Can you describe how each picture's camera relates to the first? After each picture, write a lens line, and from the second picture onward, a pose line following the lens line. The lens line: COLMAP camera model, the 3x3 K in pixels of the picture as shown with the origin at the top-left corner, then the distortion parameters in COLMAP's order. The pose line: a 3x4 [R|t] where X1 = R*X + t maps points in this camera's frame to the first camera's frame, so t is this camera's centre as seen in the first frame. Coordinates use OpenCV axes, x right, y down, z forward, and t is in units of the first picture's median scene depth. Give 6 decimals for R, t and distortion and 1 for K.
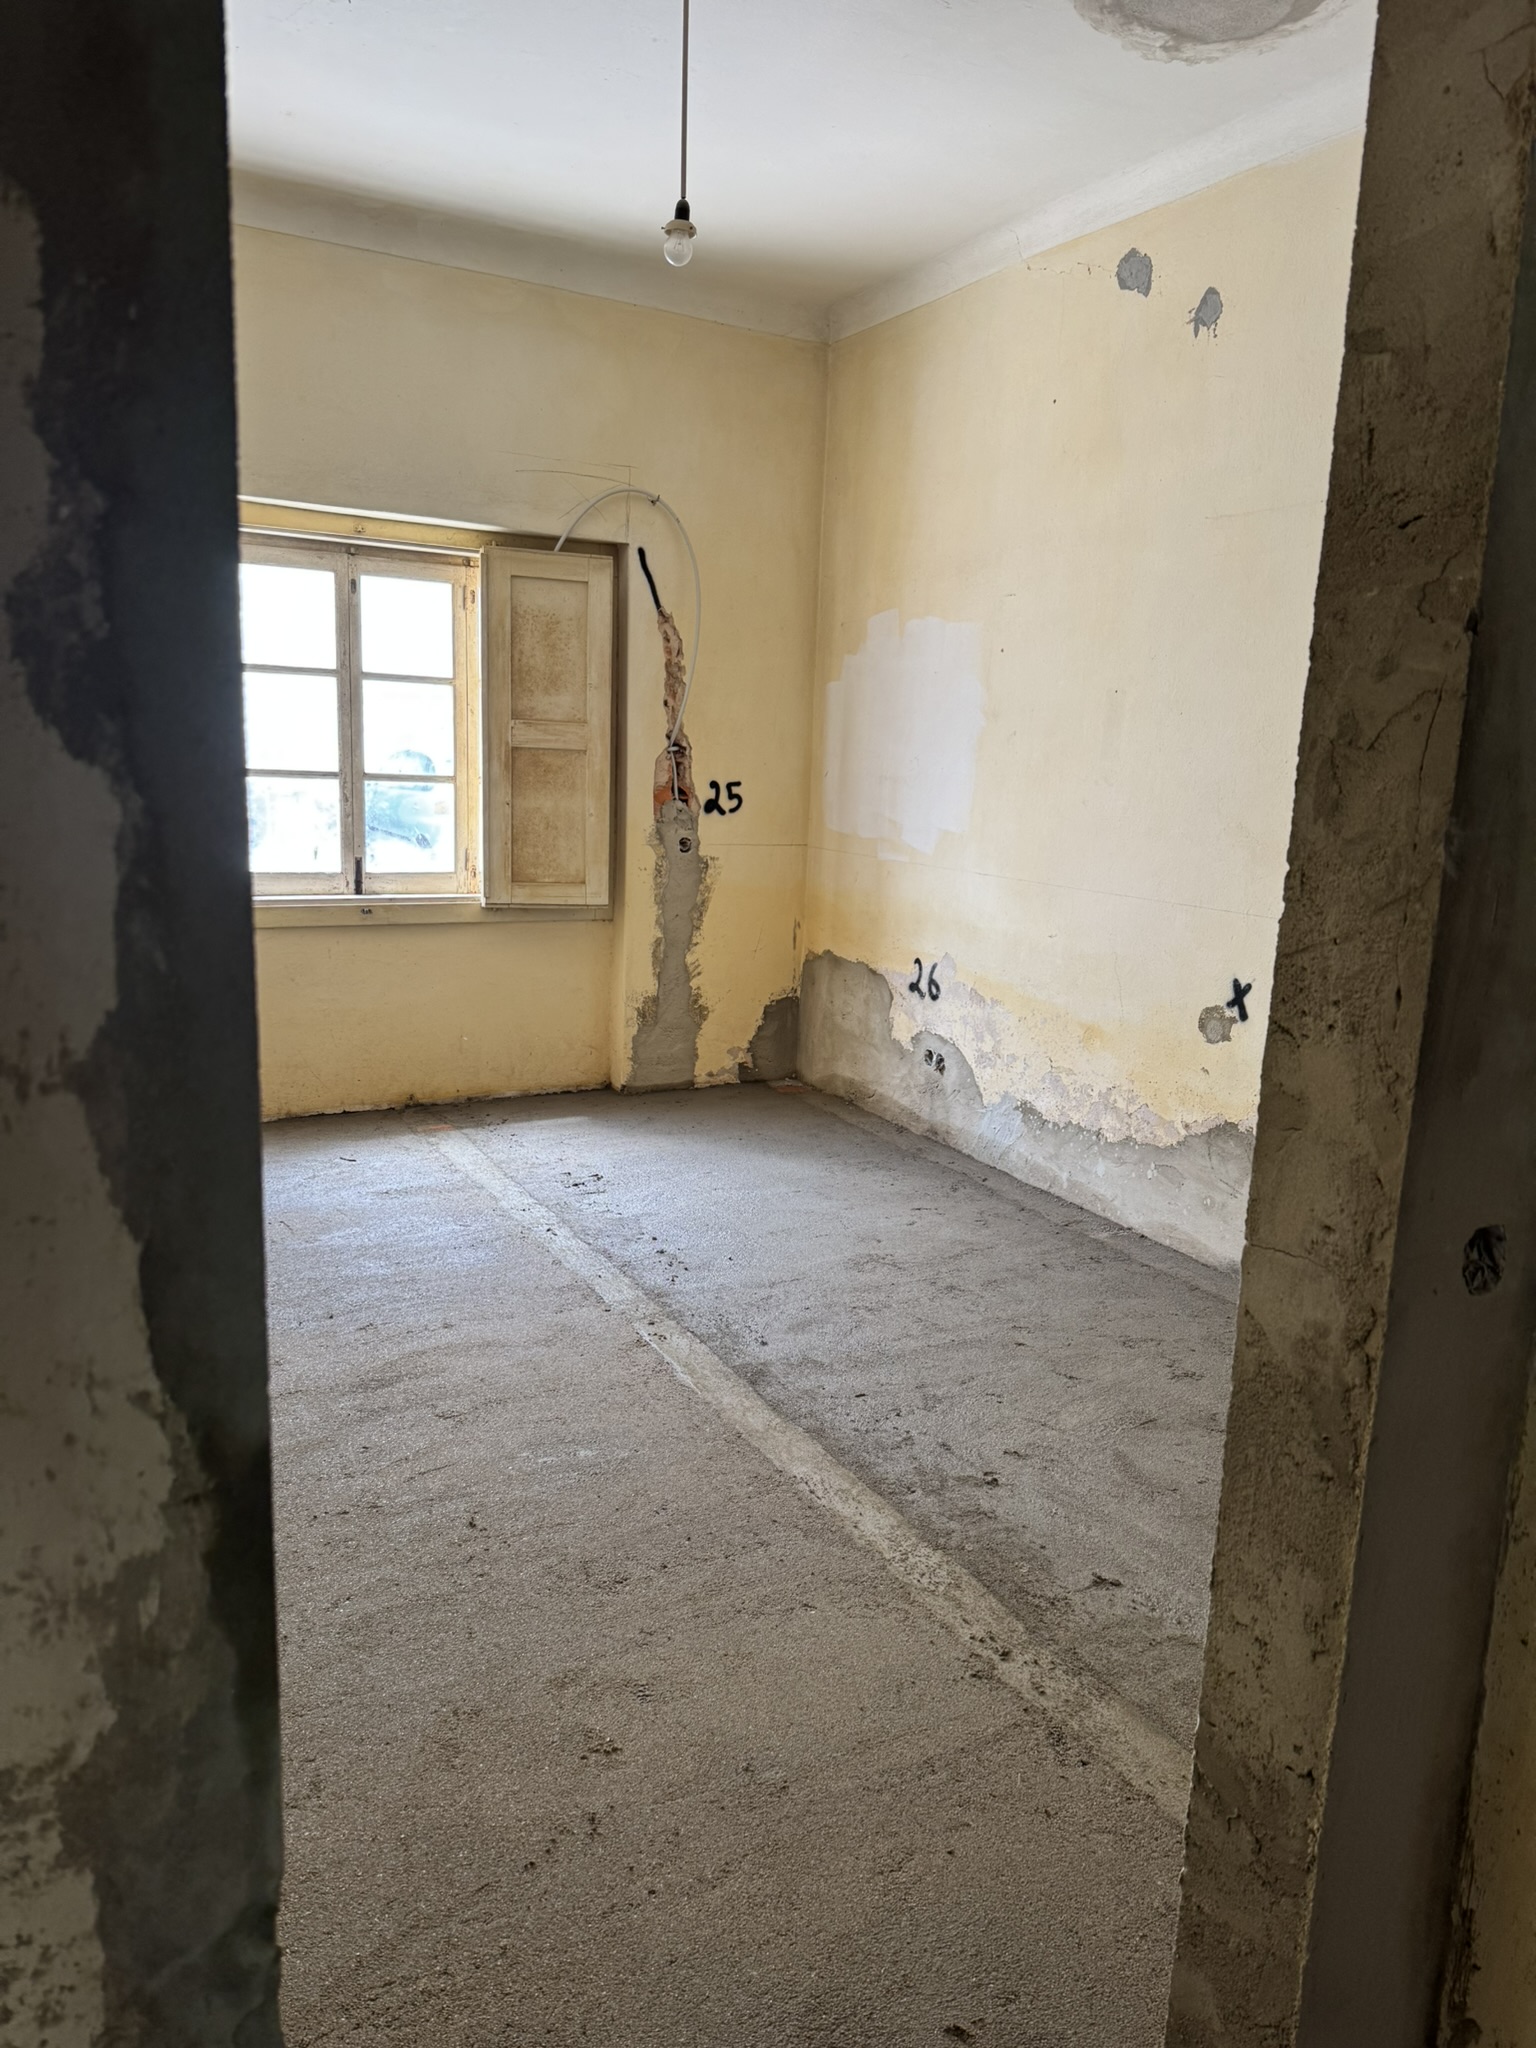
lens RADIAL K [[1456.1, 0, 770.4], [0, 1456.1, 1017.1], [0, 0, 1]] dist [0.013887, -0.017186]
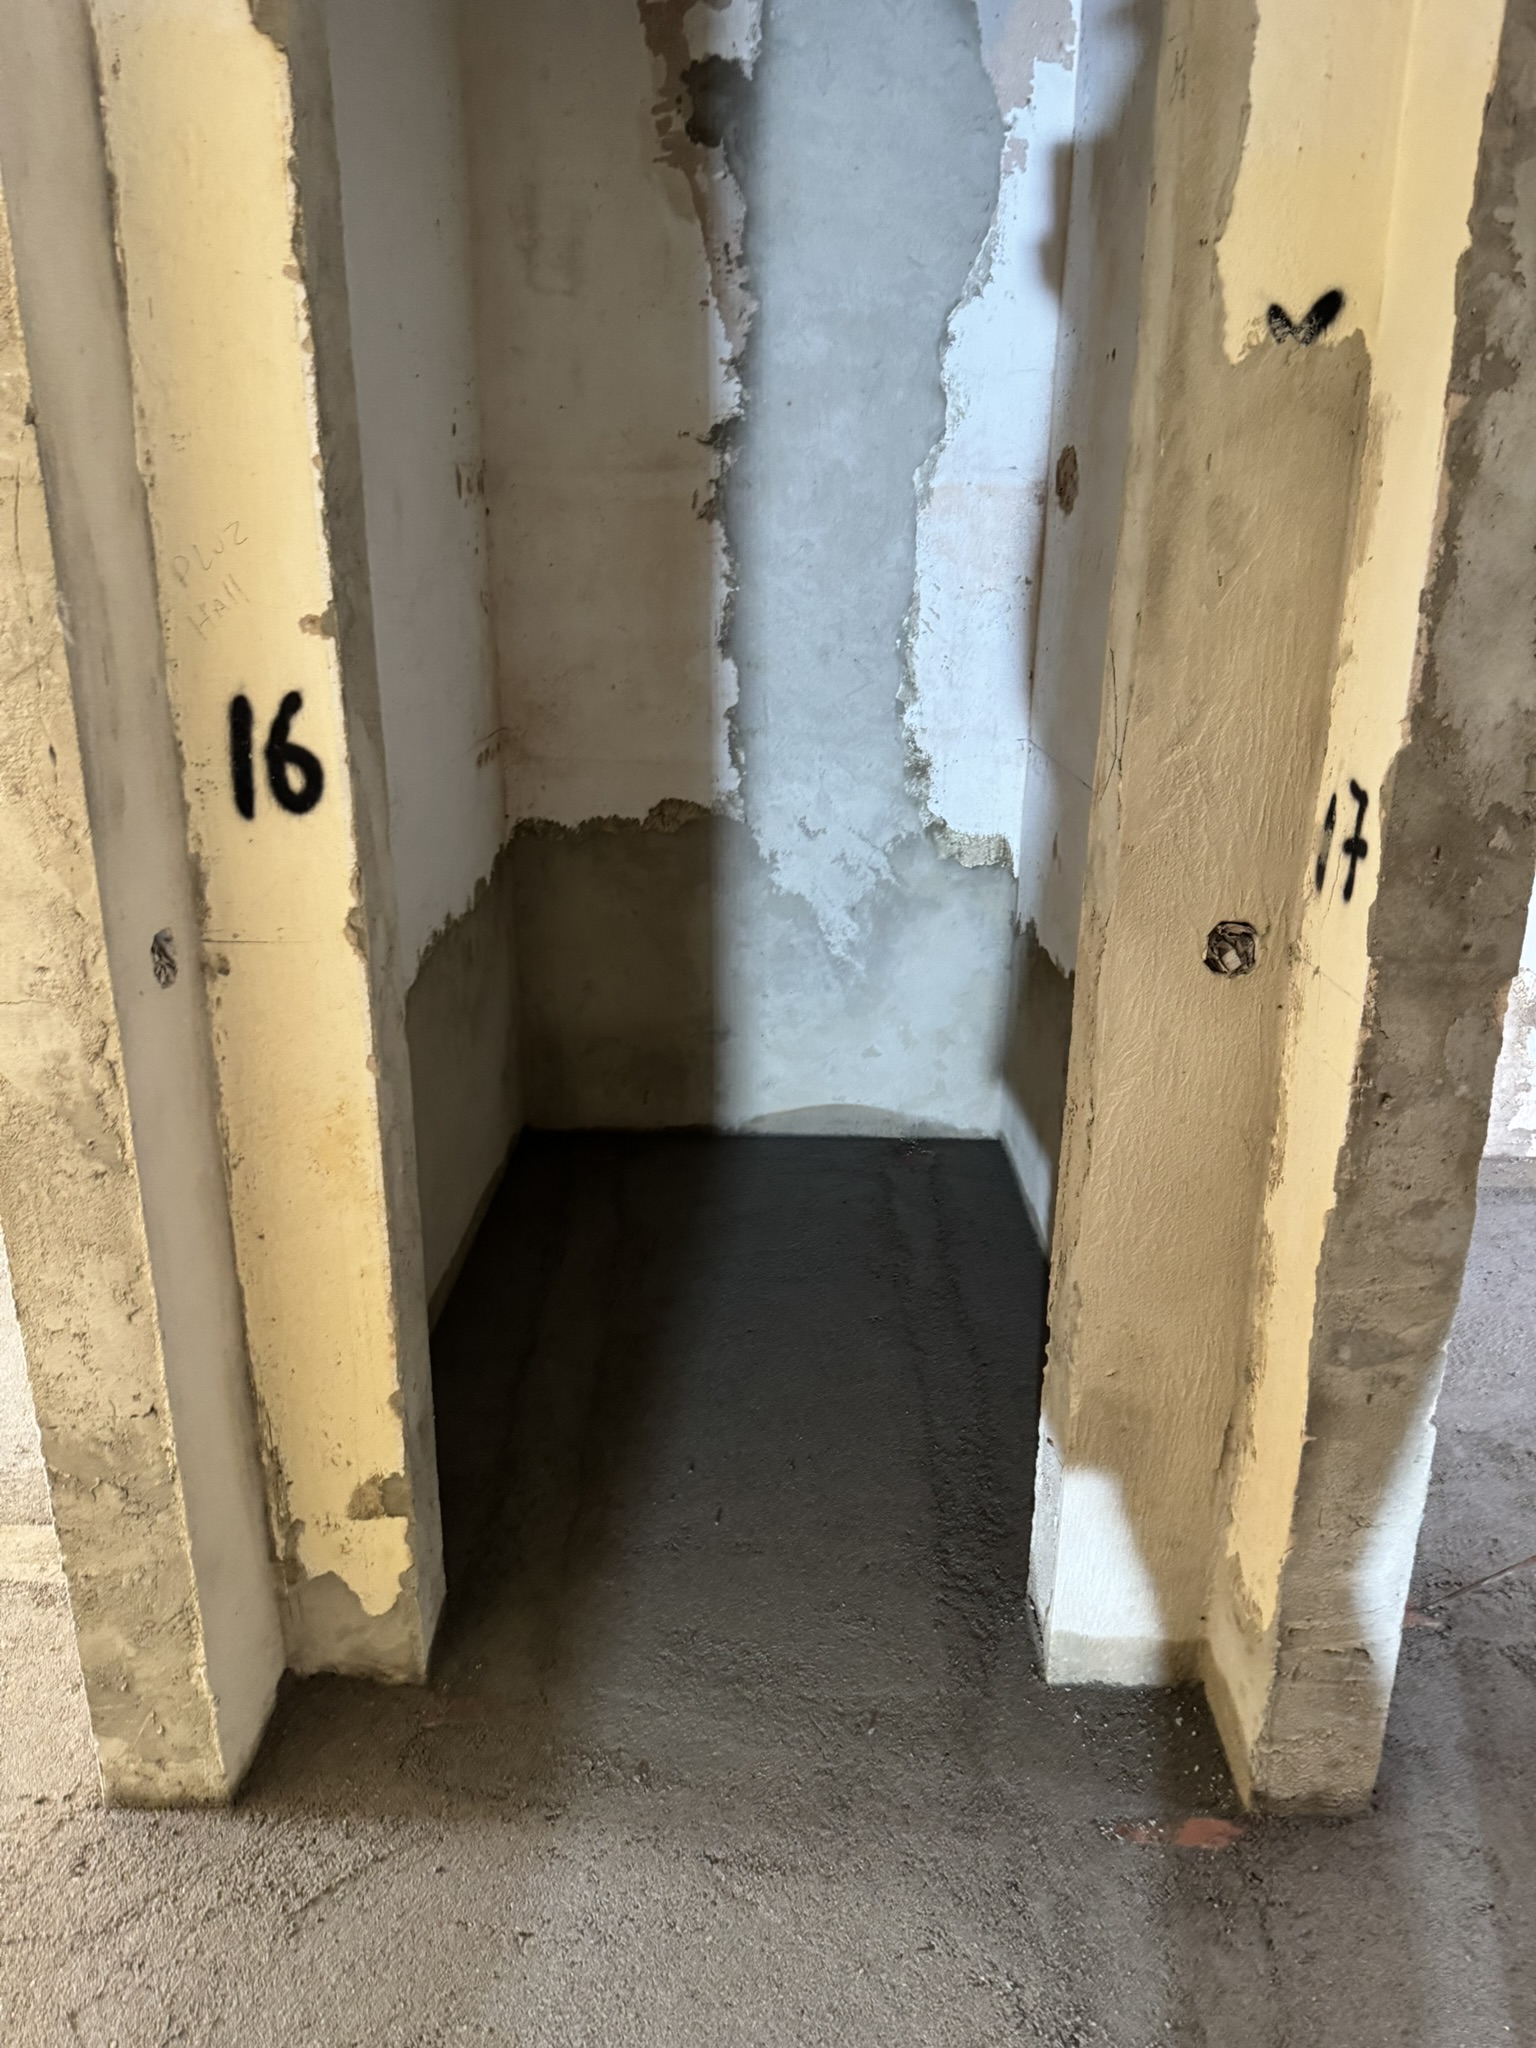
lens RADIAL K [[1456.1, 0, 763.5], [0, 1456.1, 1025.5], [0, 0, 1]] dist [0.013887, -0.017186]
pose [[0.503568, -0.301310, 0.809711, -0.275528], [0.173973, 0.953380, 0.246577, 0.003928], [-0.846258, 0.016699, 0.532512, -0.085162]]
